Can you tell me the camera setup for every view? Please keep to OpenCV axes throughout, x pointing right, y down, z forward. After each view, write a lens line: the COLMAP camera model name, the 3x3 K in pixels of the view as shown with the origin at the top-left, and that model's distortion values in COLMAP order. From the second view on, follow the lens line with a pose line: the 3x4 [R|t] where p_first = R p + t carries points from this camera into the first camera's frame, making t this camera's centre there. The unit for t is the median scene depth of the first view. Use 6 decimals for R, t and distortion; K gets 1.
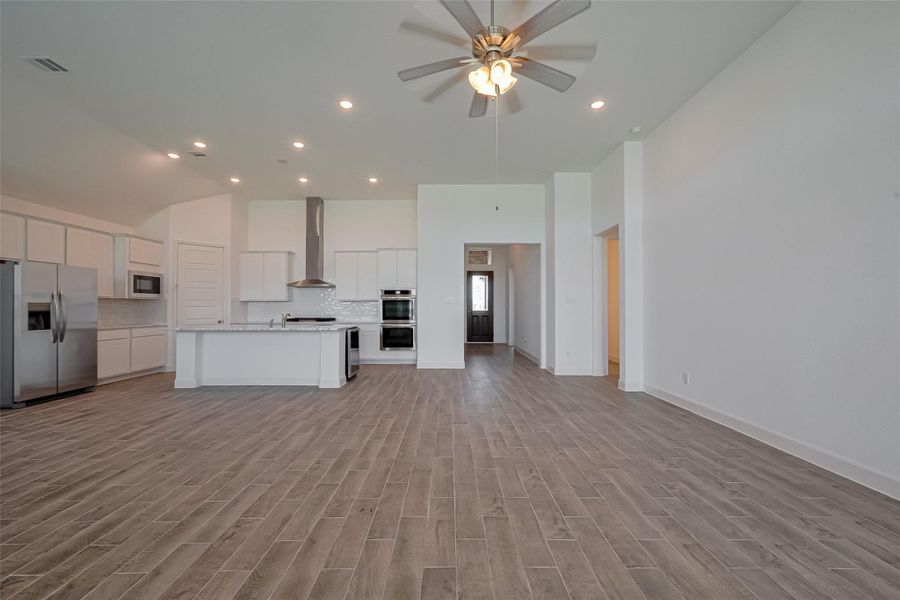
lens RADIAL K [[366.6, 0, 446.1], [0, 366.6, 303.7], [0, 0, 1]] dist [0.001033, 0.000046]
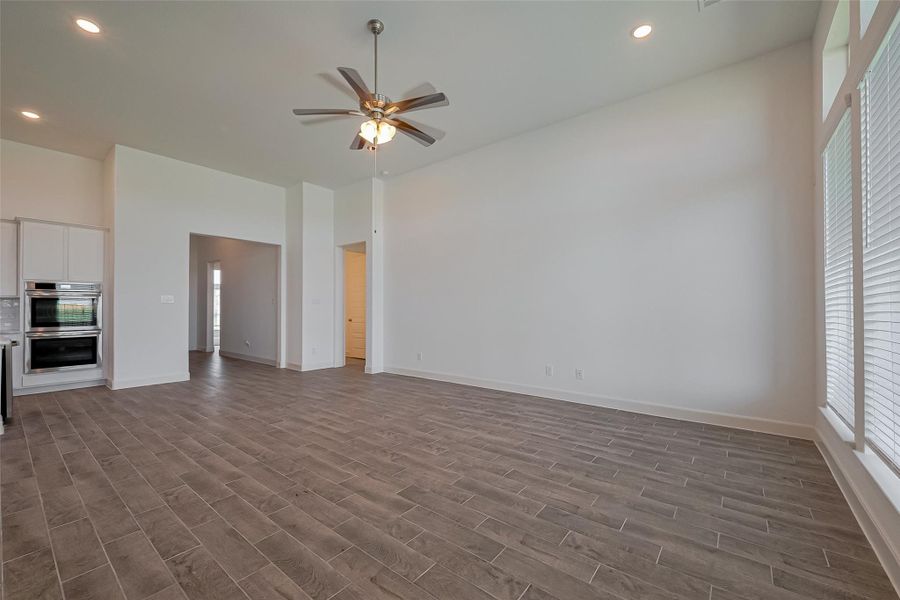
lens RADIAL K [[366.6, 0, 458.5], [0, 366.6, 302.5], [0, 0, 1]] dist [0.001033, 0.000046]
pose [[0.614825, 0.011001, 0.788586, -0.497895], [-0.006142, 0.999939, -0.009161, 0.001959], [-0.788639, 0.000789, 0.614856, -0.022680]]
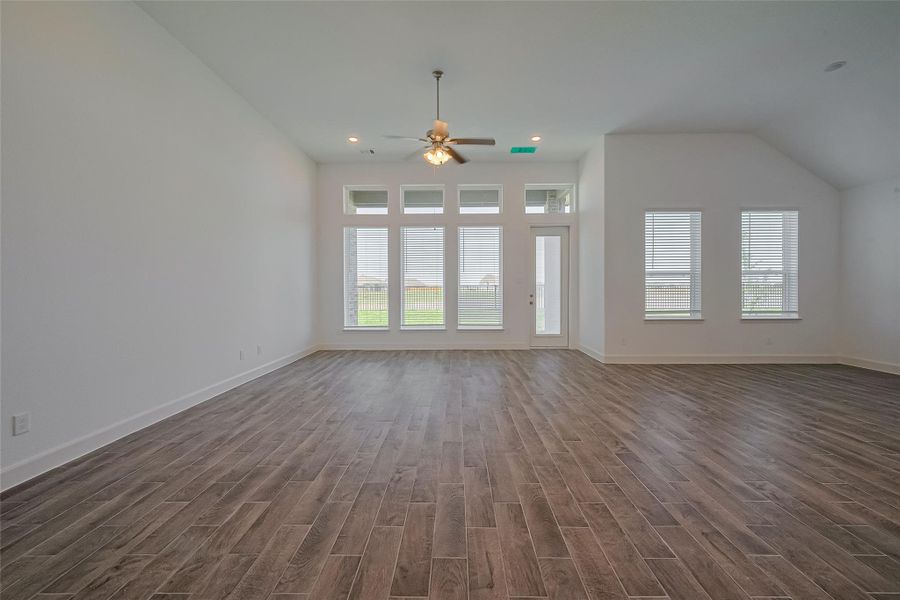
lens RADIAL K [[366.6, 0, 466.6], [0, 366.6, 290.1], [0, 0, 1]] dist [0.001033, 0.000046]
pose [[-0.999514, 0.005330, -0.030719, 0.034588], [0.005667, 0.999925, -0.010889, 0.026566], [0.030658, -0.011057, -0.999469, 1.914308]]
